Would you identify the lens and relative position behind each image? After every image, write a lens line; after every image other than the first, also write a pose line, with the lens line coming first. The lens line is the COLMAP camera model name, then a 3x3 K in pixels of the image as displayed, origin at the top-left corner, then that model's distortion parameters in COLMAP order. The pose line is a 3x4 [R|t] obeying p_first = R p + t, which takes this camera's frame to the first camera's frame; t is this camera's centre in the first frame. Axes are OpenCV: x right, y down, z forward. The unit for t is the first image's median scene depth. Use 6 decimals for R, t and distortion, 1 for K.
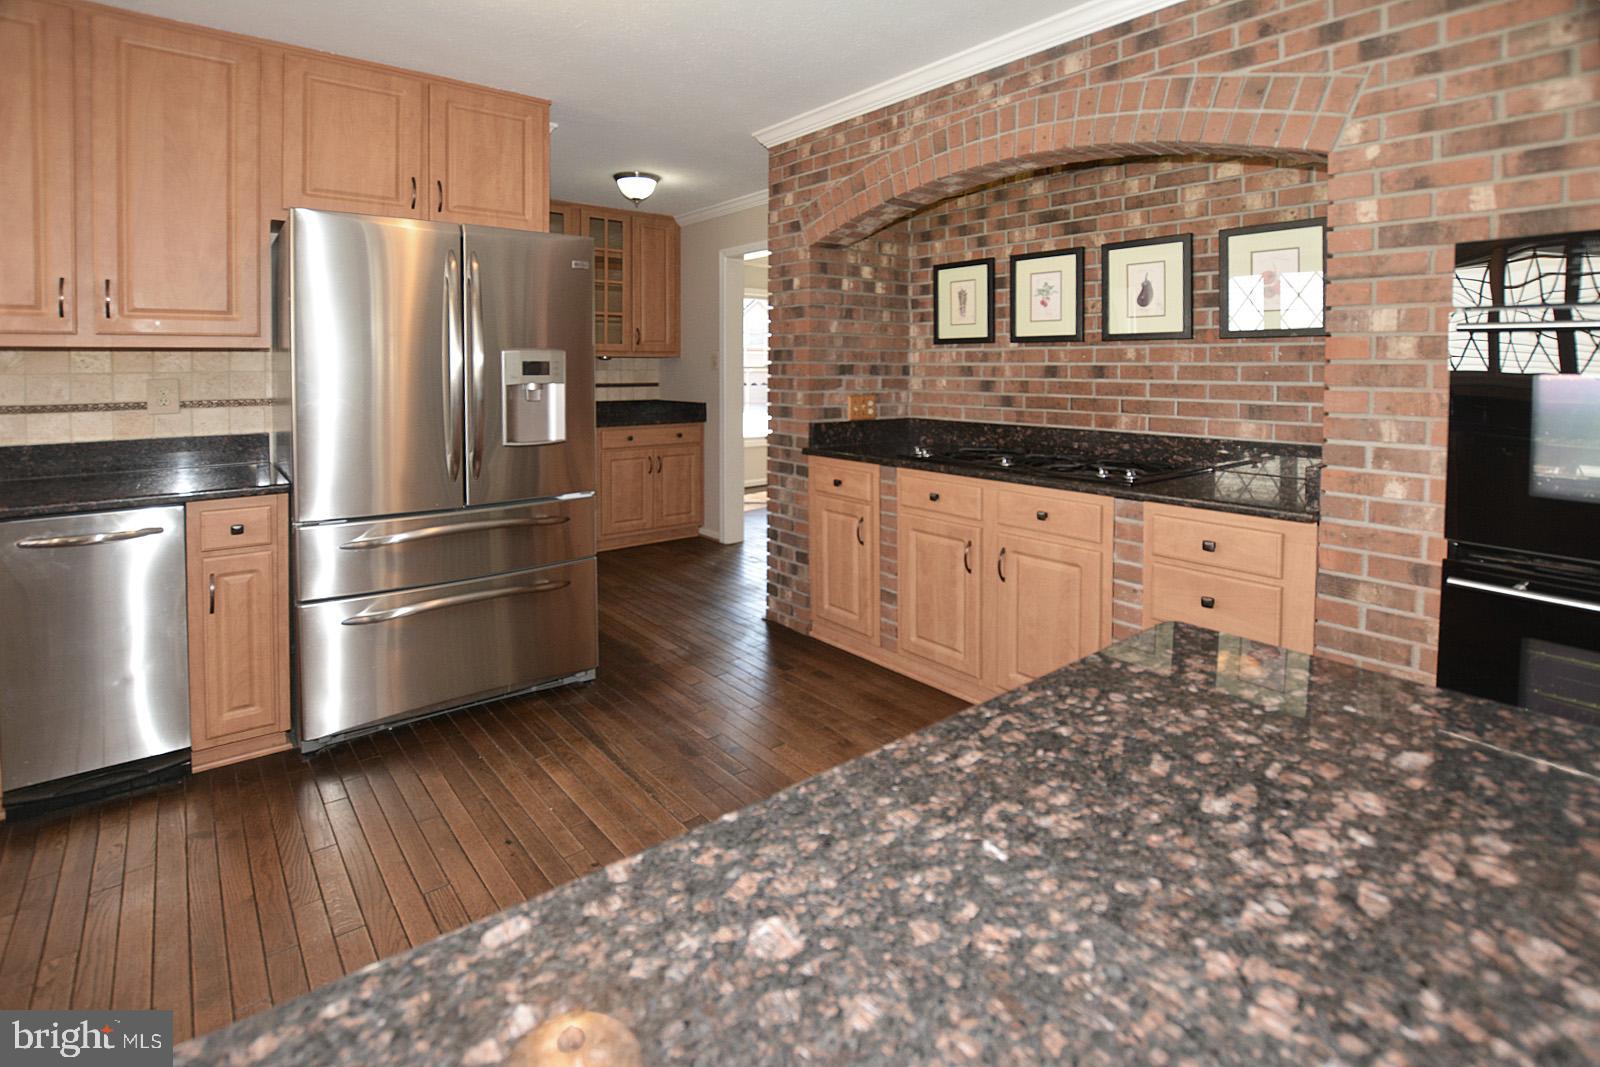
lens RADIAL K [[782.5, 0, 803.6], [0, 782.5, 392.8], [0, 0, 1]] dist [-0.023206, 0.001697]
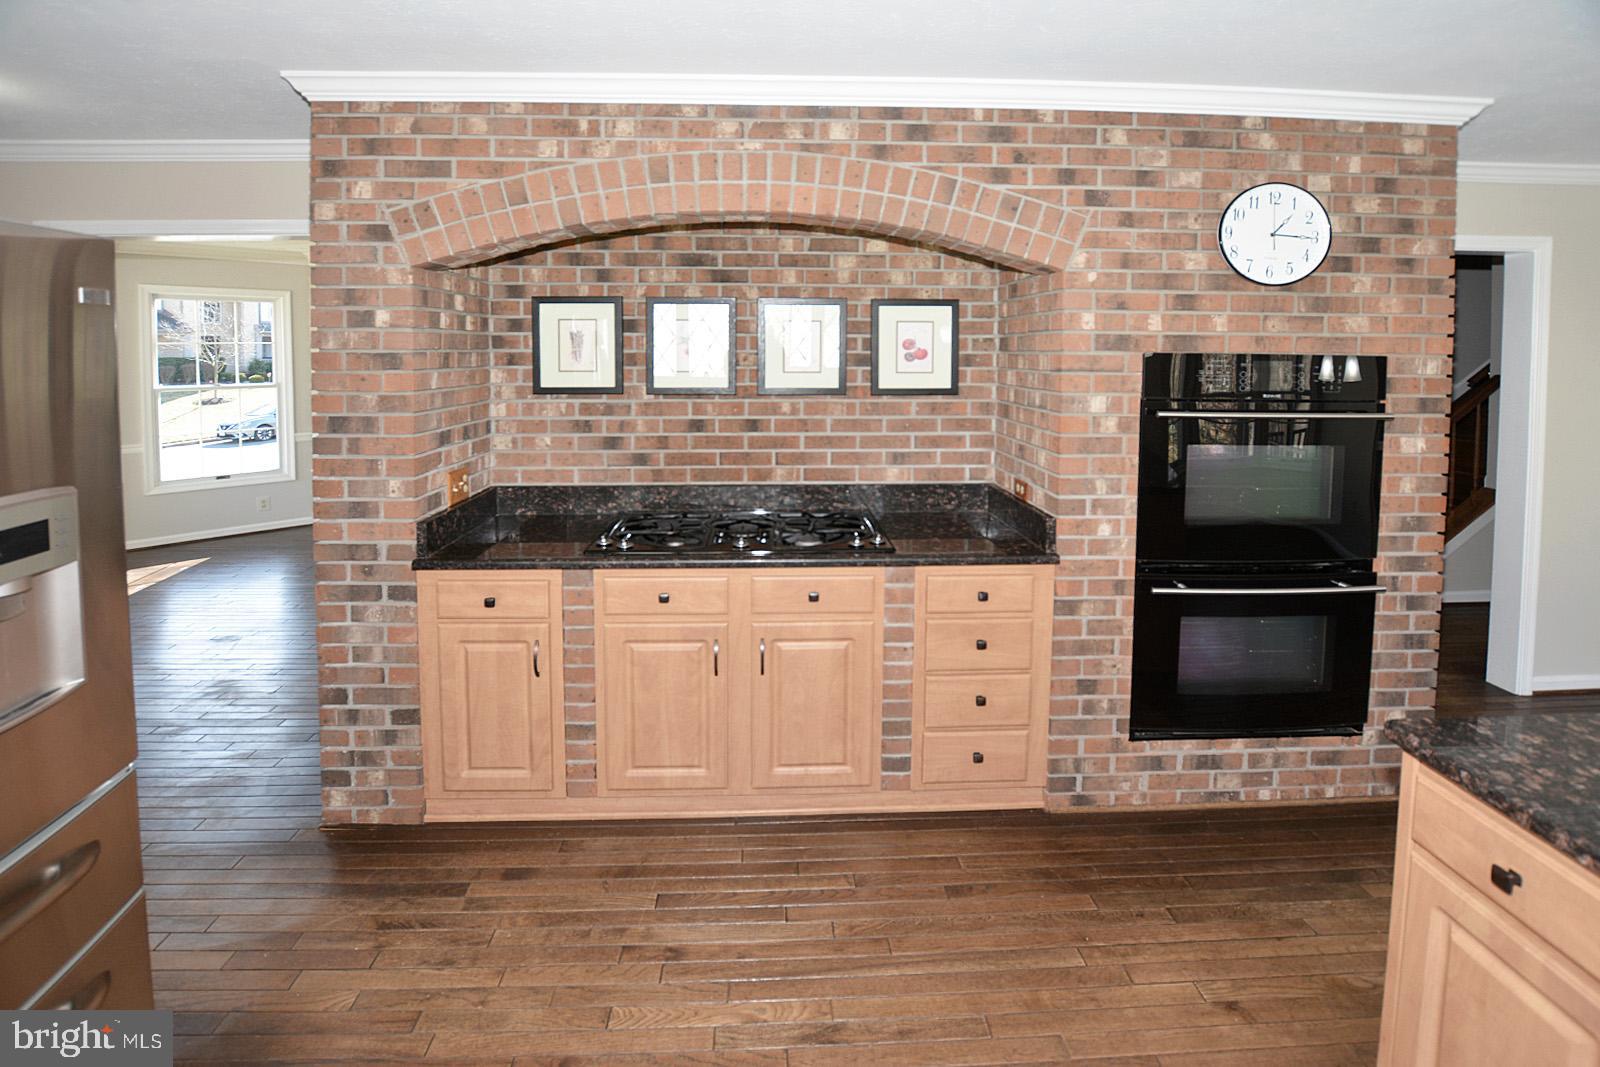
lens RADIAL K [[779.5, 0, 748.6], [0, 779.5, 375.9], [0, 0, 1]] dist [-0.034311, 0.014117]
pose [[0.601075, -0.039474, 0.798217, -0.450844], [0.025075, 0.999219, 0.030532, -0.131948], [-0.798799, 0.001663, 0.601595, 0.448803]]
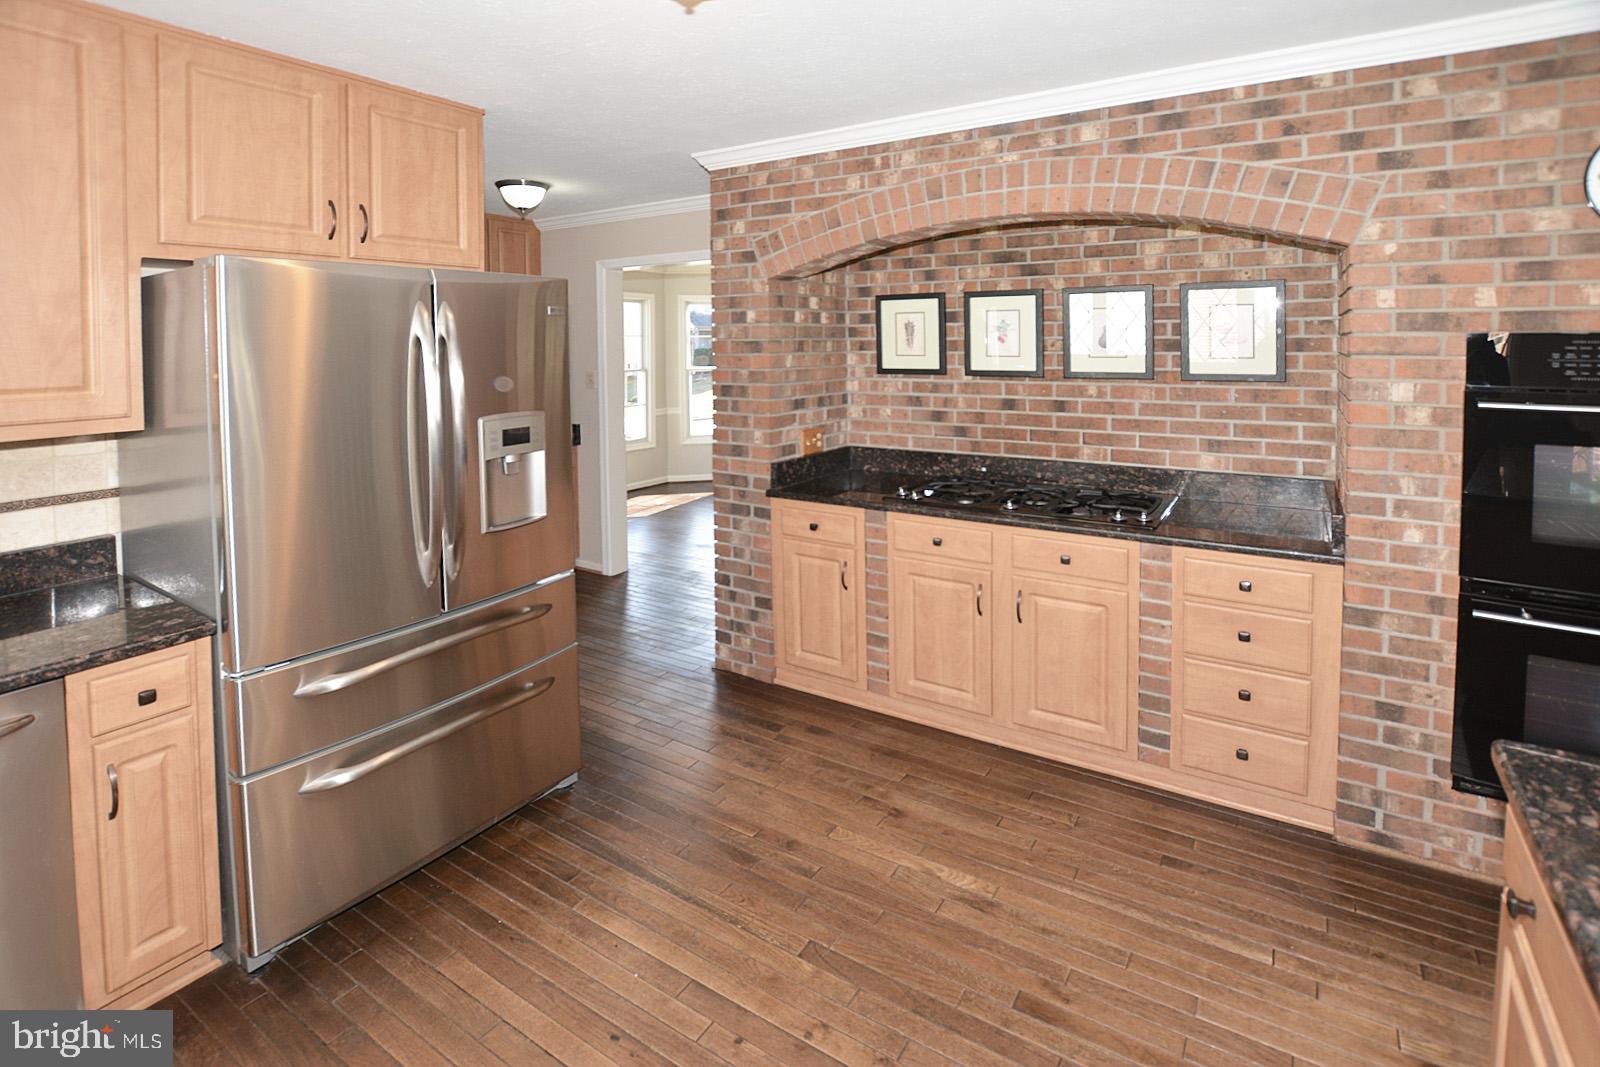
lens RADIAL K [[769.6, 0, 784.1], [0, 769.6, 360.0], [0, 0, 1]] dist [-0.023794, 0.000686]
pose [[0.951425, -0.026132, 0.306770, -0.332197], [0.026572, 0.999643, 0.002743, -0.113491], [-0.306732, 0.005541, 0.951780, 0.123979]]
